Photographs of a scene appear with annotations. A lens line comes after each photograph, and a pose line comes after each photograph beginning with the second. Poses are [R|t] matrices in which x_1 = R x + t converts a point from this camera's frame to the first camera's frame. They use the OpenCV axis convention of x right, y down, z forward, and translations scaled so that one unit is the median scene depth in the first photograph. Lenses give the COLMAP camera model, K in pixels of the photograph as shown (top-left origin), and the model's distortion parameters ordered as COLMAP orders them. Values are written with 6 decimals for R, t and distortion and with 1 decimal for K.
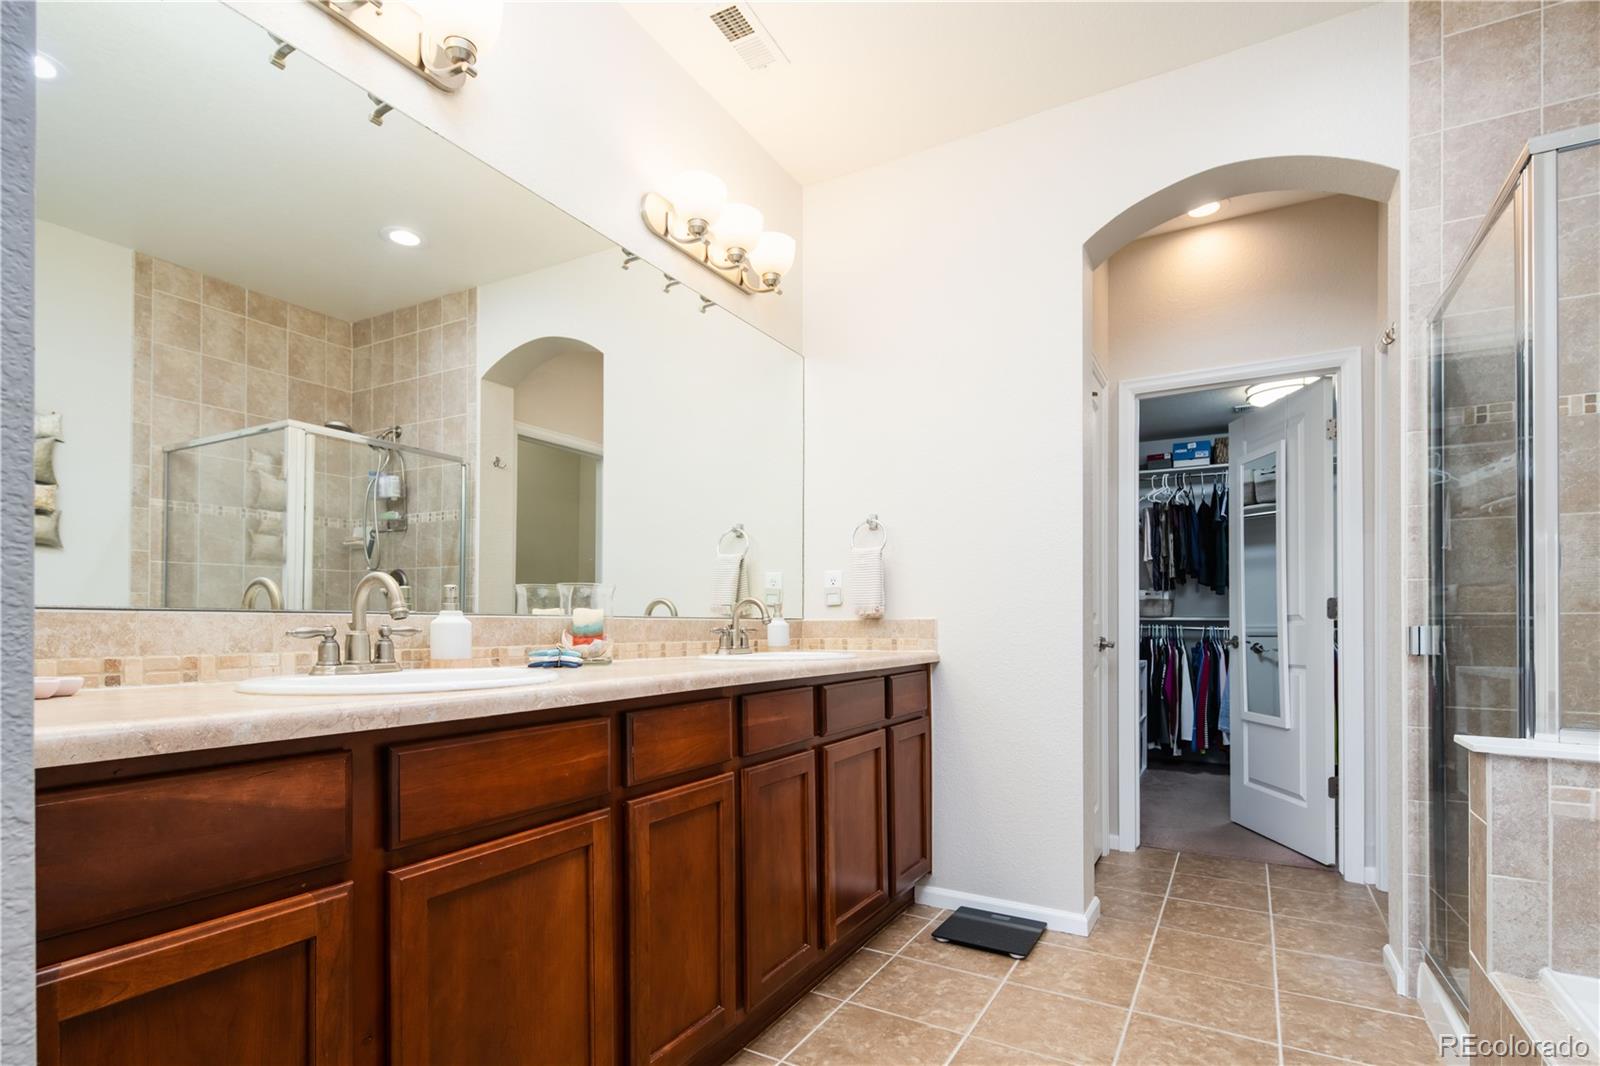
lens RADIAL K [[783.4, 0, 795.0], [0, 783.4, 611.4], [0, 0, 1]] dist [0.001675, -0.000233]
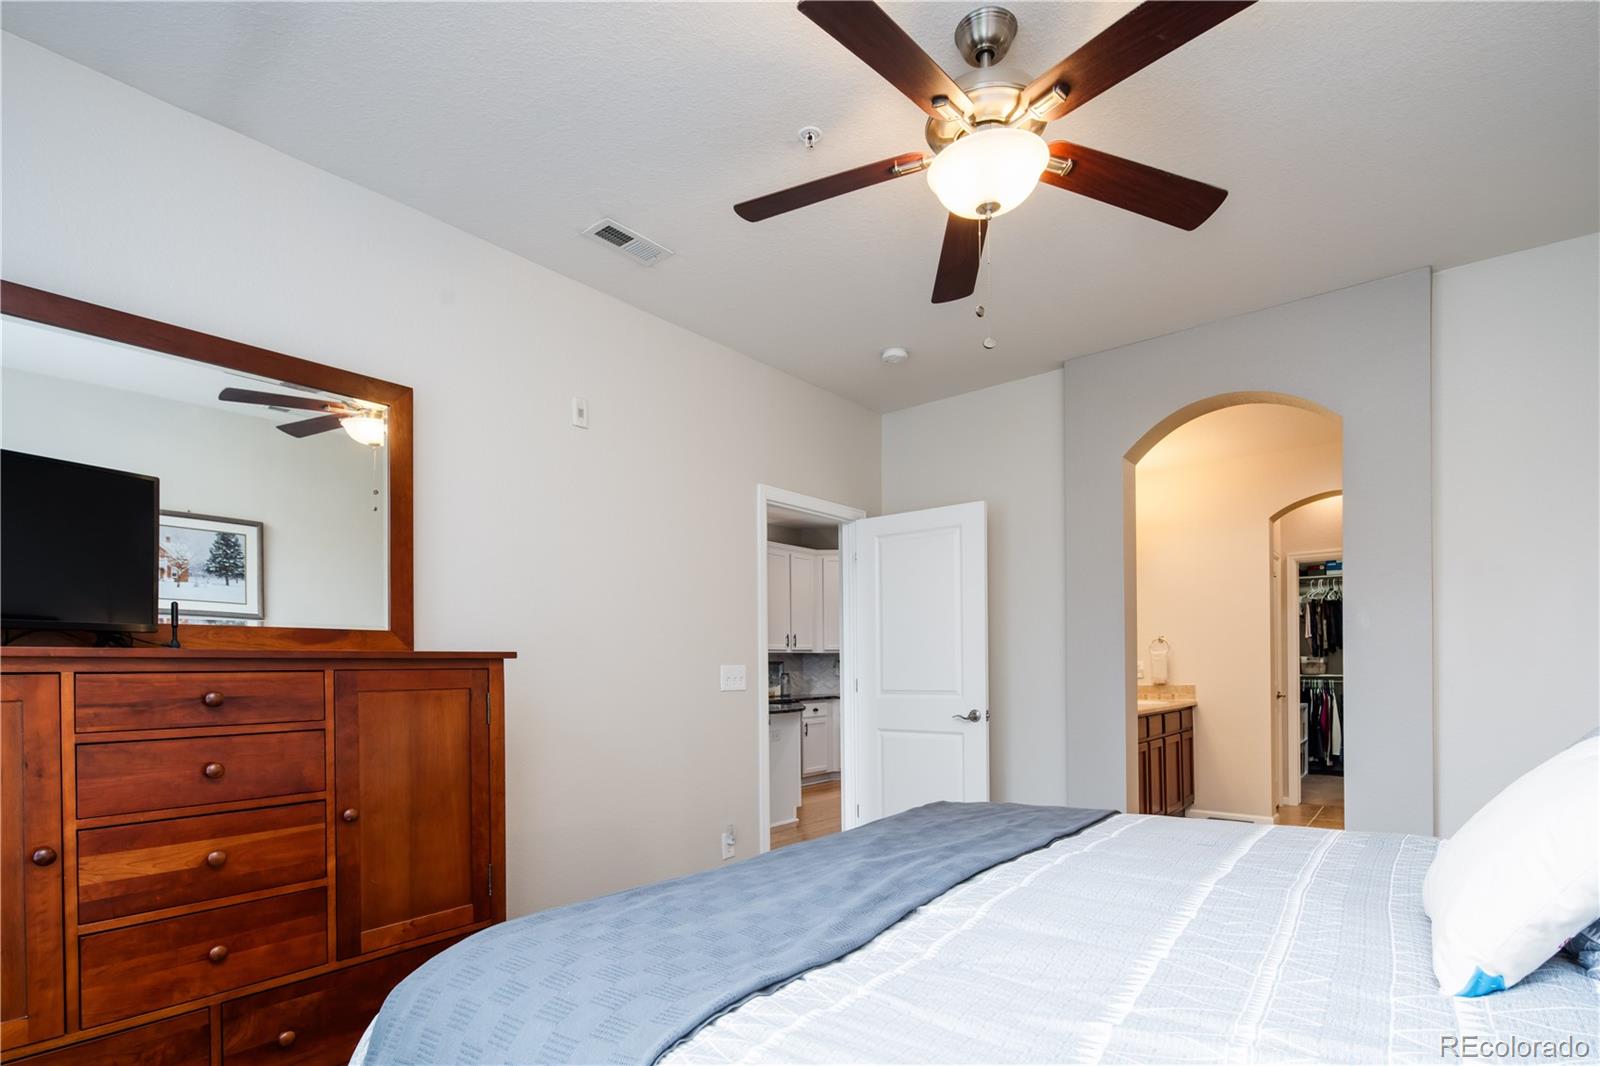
lens RADIAL K [[794.3, 0, 787.5], [0, 794.3, 669.4], [0, 0, 1]] dist [-0.001291, -0.001236]
pose [[0.985546, -0.014087, -0.168823, -0.293417], [0.016872, 0.999744, 0.015072, -0.044793], [0.168567, -0.017703, 0.985531, -0.707014]]
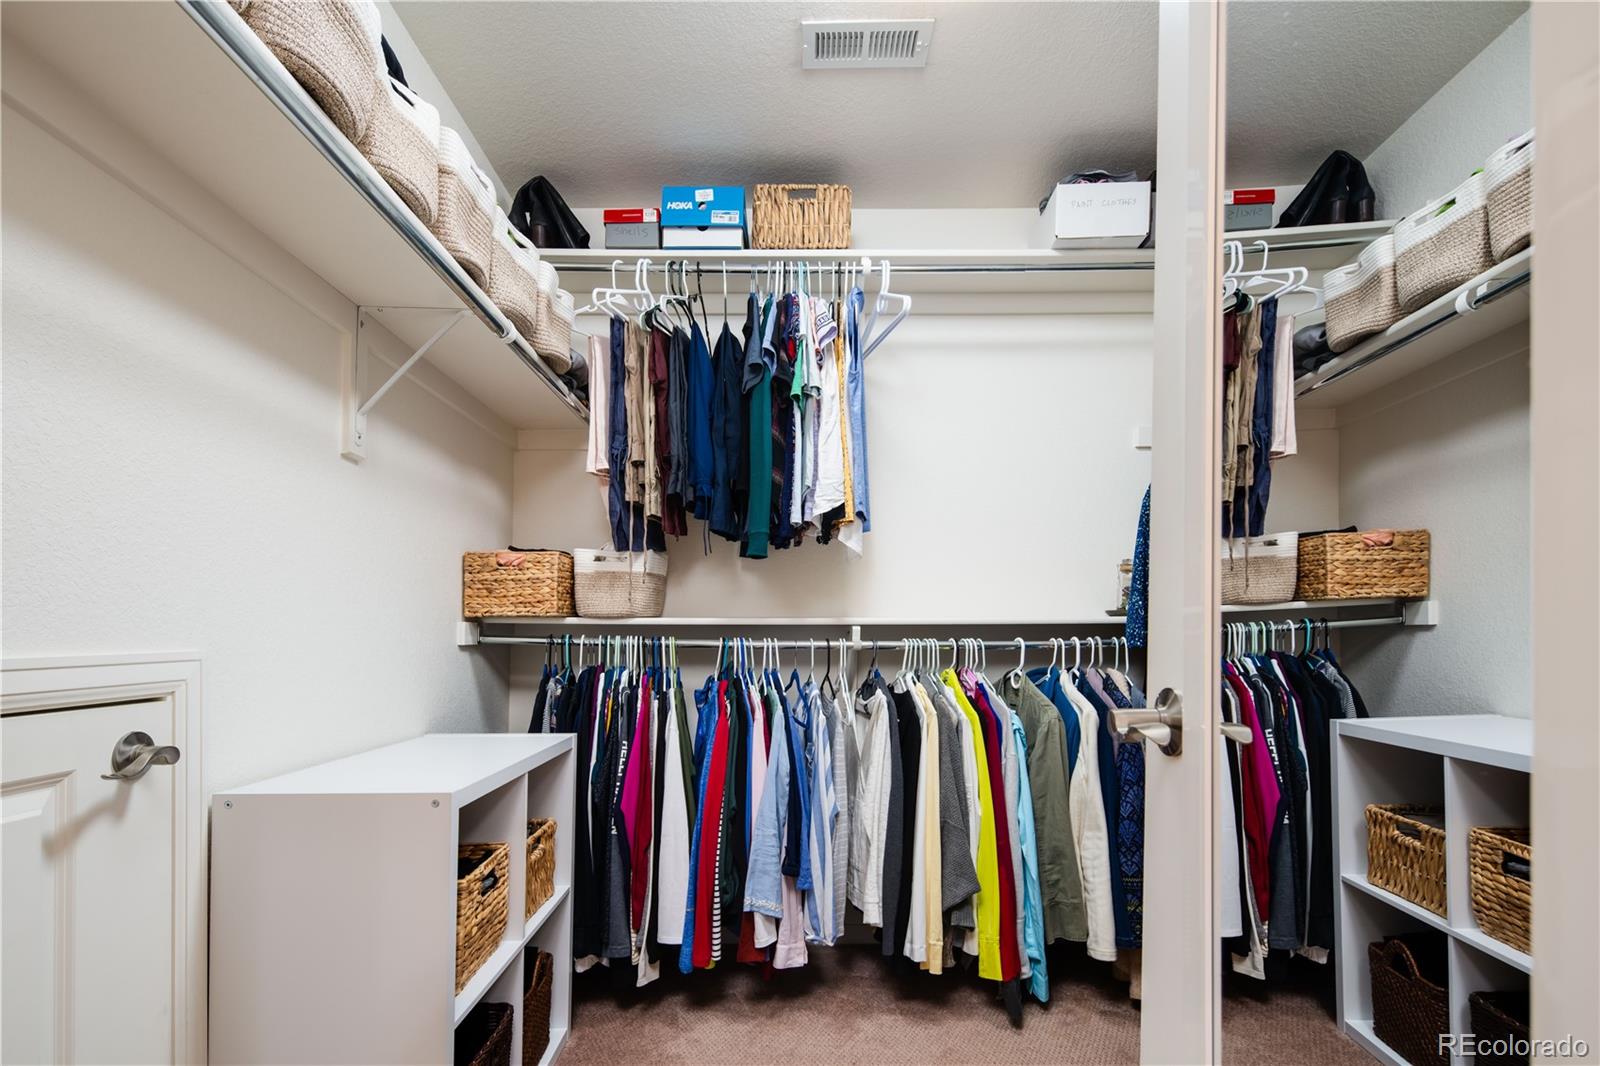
lens RADIAL K [[796.9, 0, 794.5], [0, 796.9, 610.9], [0, 0, 1]] dist [0.004213, -0.001011]
pose [[0.874629, 0.020213, 0.484372, 0.361815], [-0.018469, 0.999794, -0.008373, 0.006686], [-0.484441, -0.001623, 0.874822, 0.633720]]
